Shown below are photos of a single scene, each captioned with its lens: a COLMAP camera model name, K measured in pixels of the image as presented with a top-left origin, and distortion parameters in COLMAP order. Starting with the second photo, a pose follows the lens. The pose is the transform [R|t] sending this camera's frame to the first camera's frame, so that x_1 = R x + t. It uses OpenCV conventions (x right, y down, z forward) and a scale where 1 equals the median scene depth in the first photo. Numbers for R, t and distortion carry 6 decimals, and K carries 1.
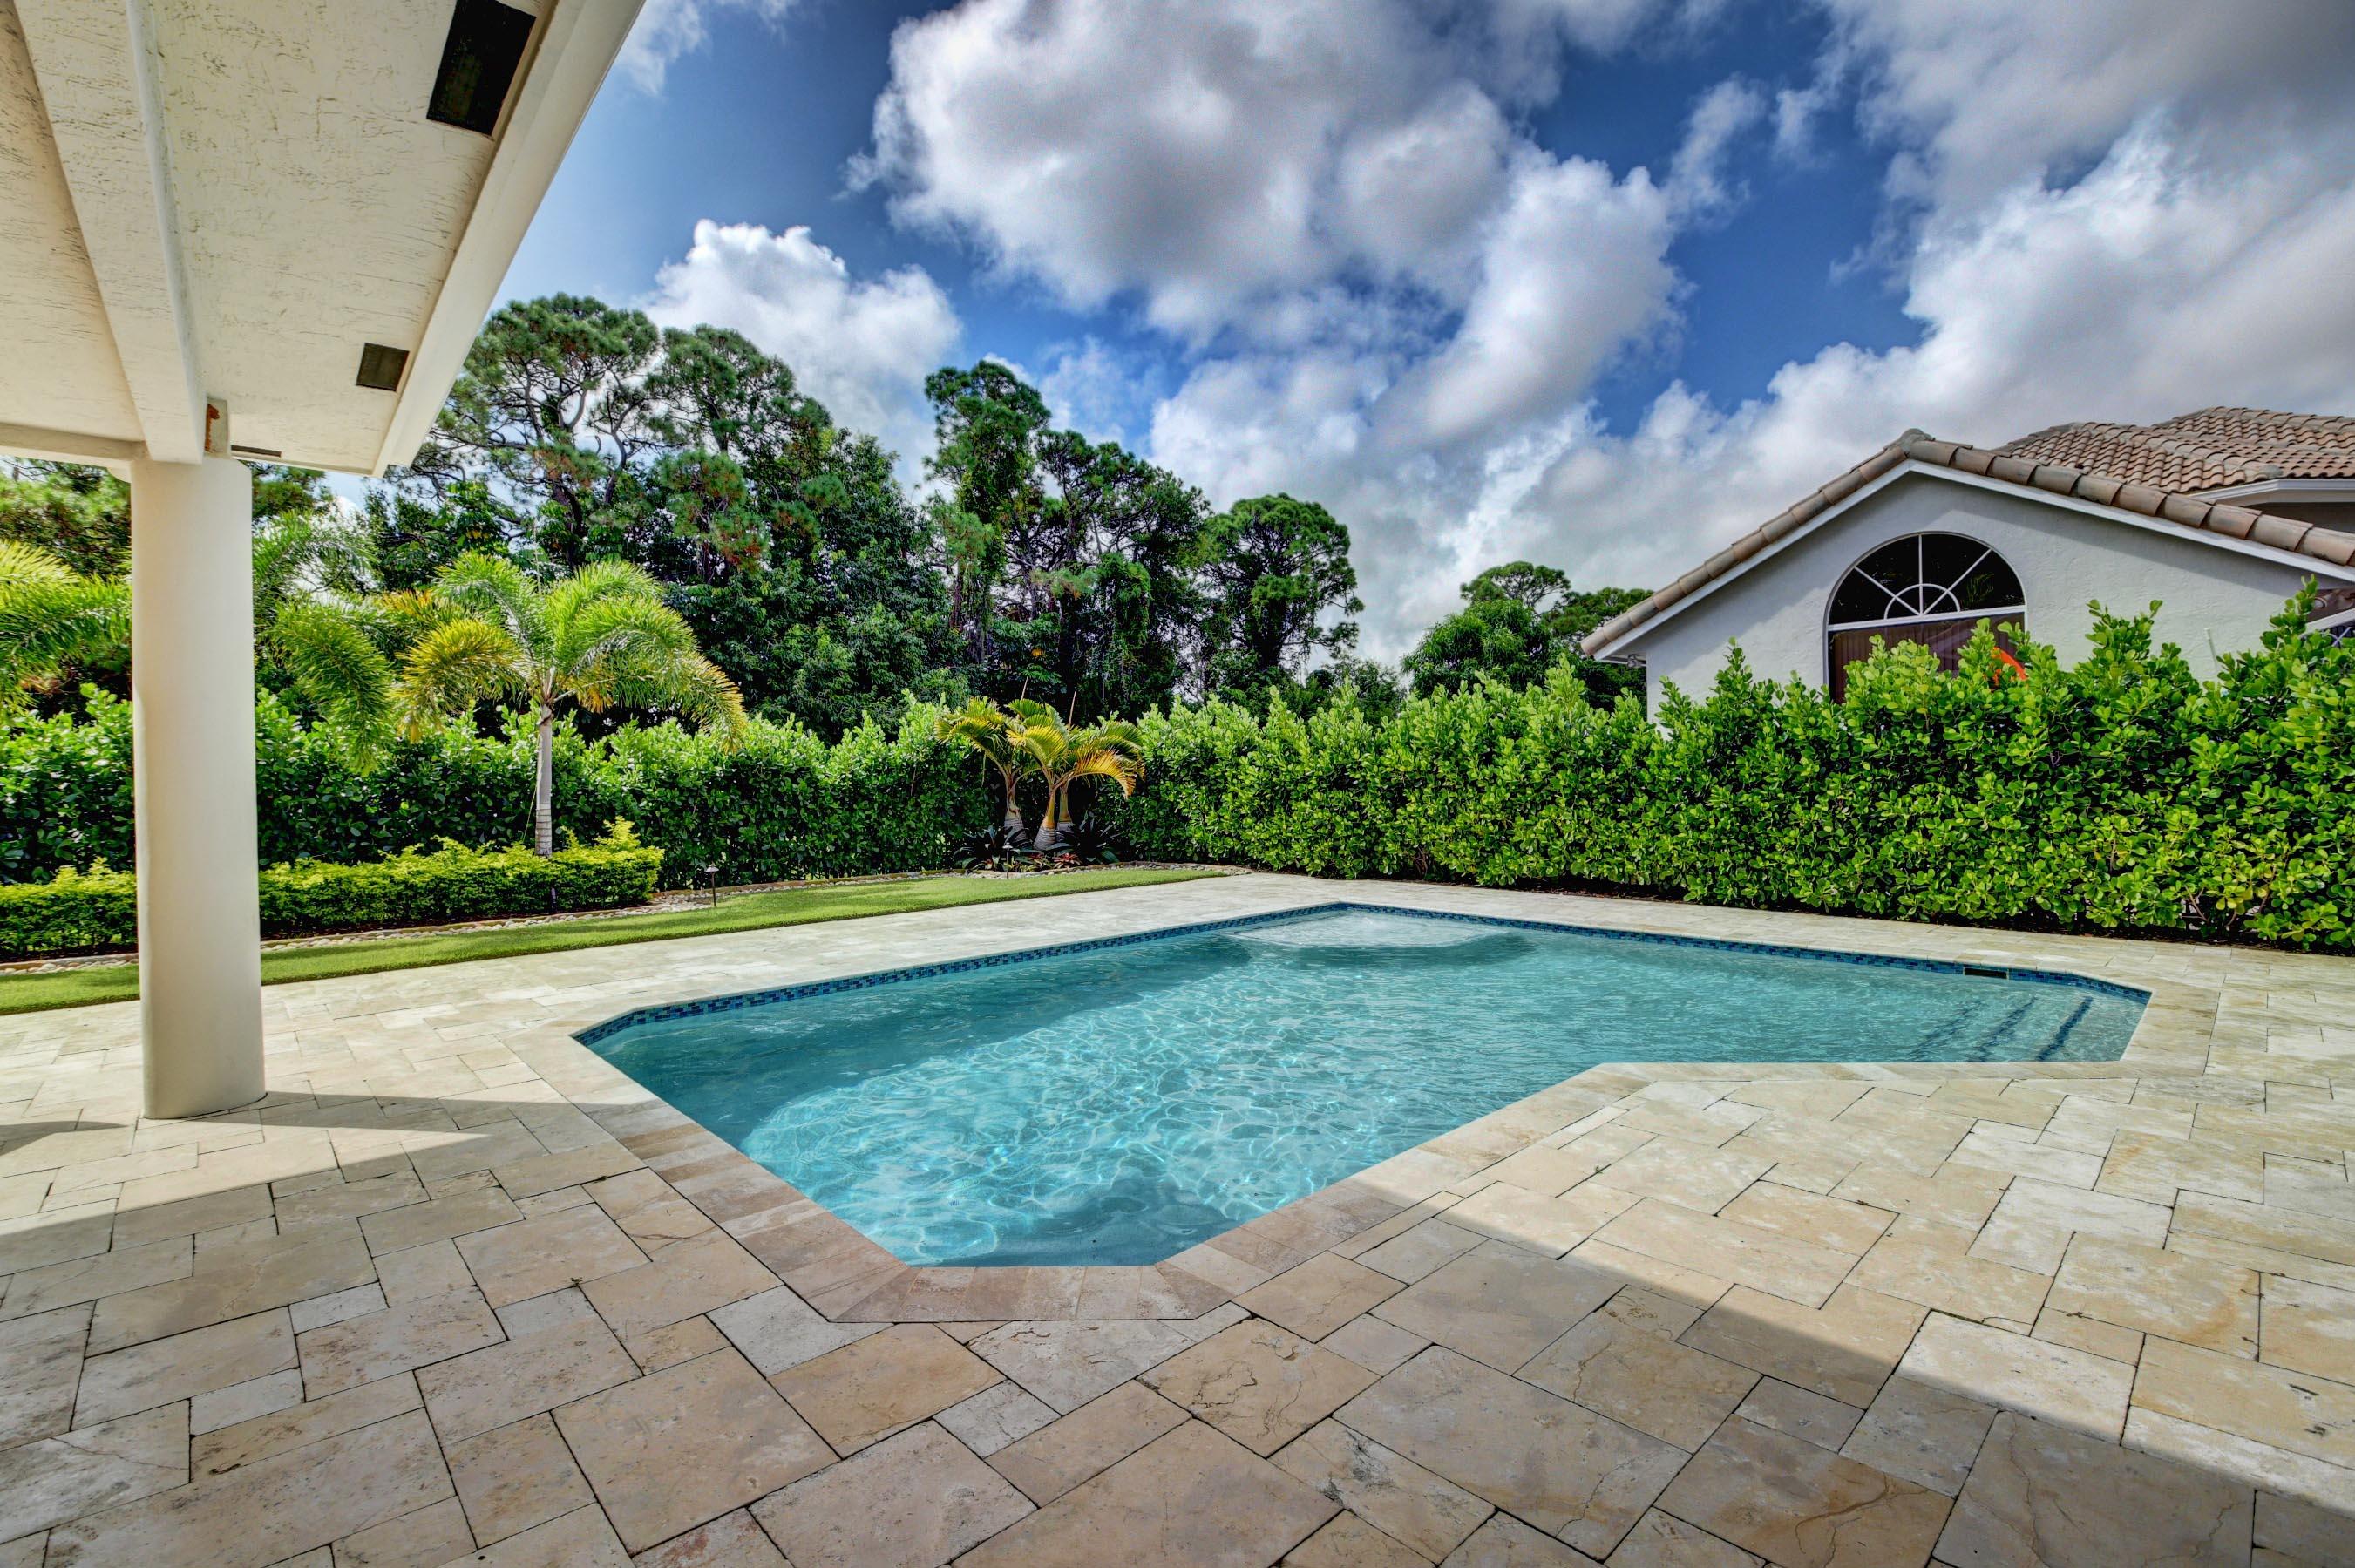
lens RADIAL K [[1051.1, 0, 1183.7], [0, 1051.1, 780.7], [0, 0, 1]] dist [-0.013584, -0.000606]
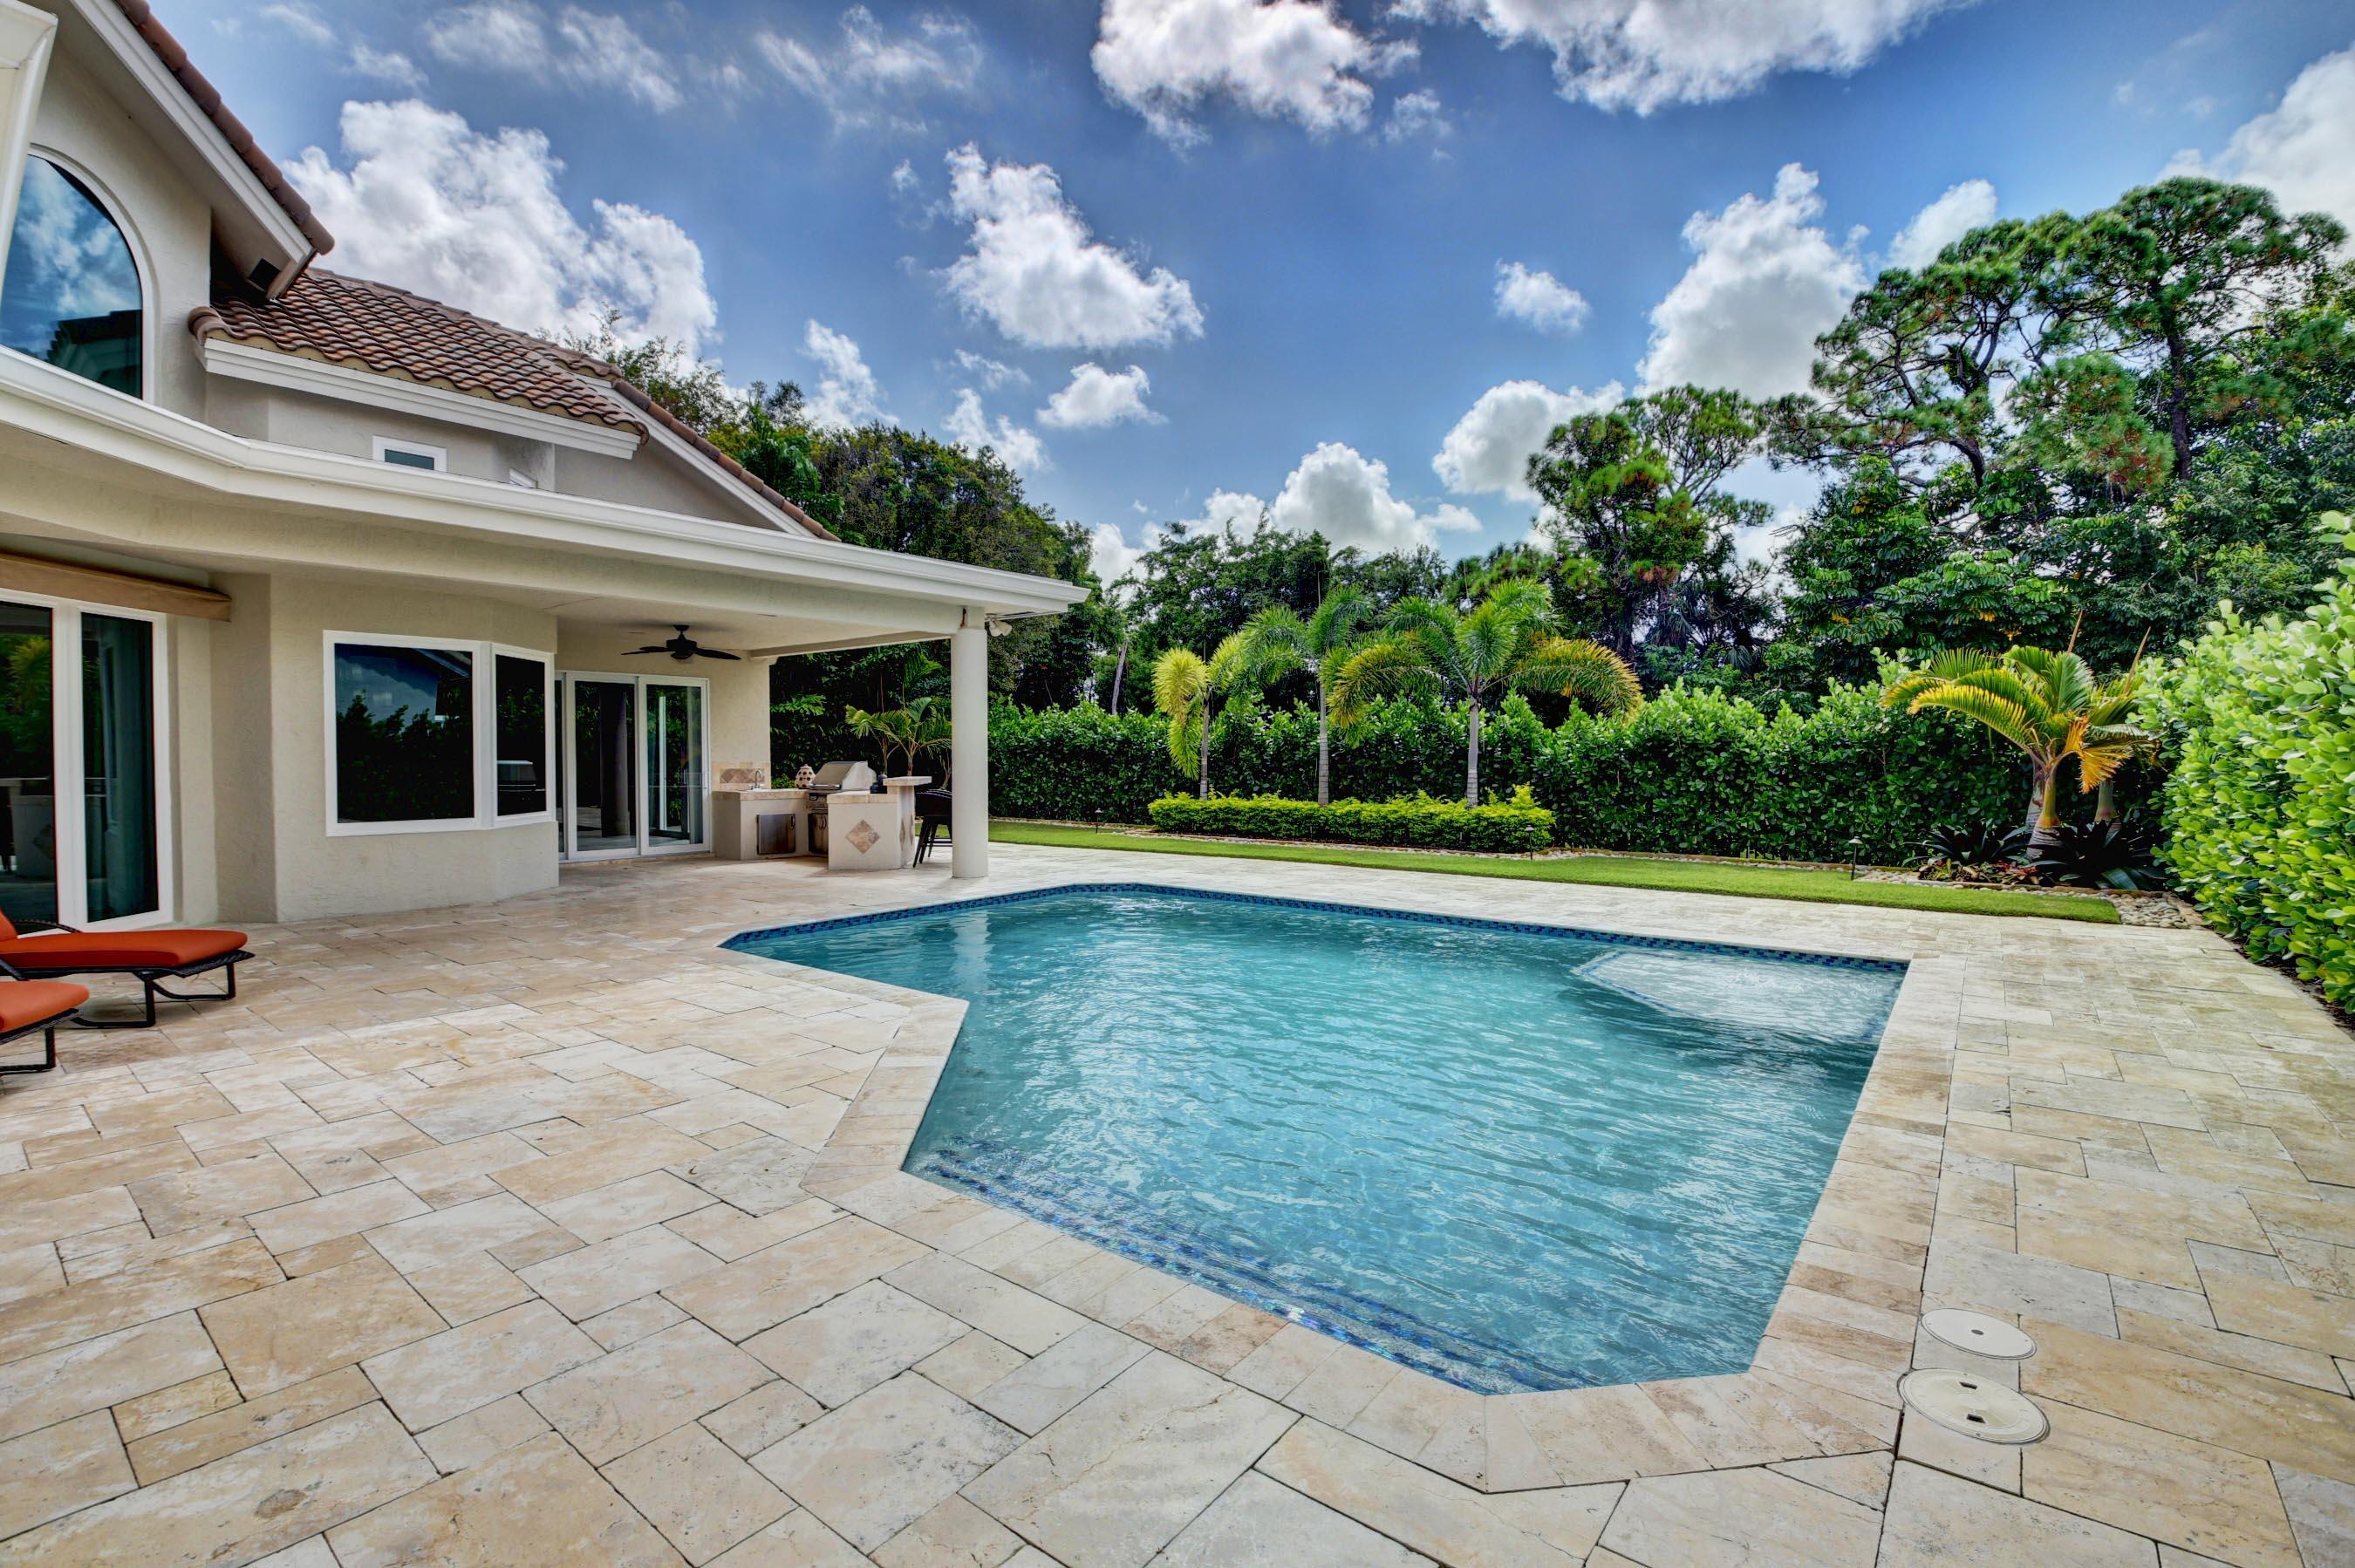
lens RADIAL K [[1051.1, 0, 1182.1], [0, 1051.1, 778.7], [0, 0, 1]] dist [-0.013584, -0.000606]
pose [[0.129640, 0.032757, -0.991020, 0.658137], [-0.005762, 0.999462, 0.032282, -0.006691], [0.991544, 0.001525, 0.129759, 0.447547]]
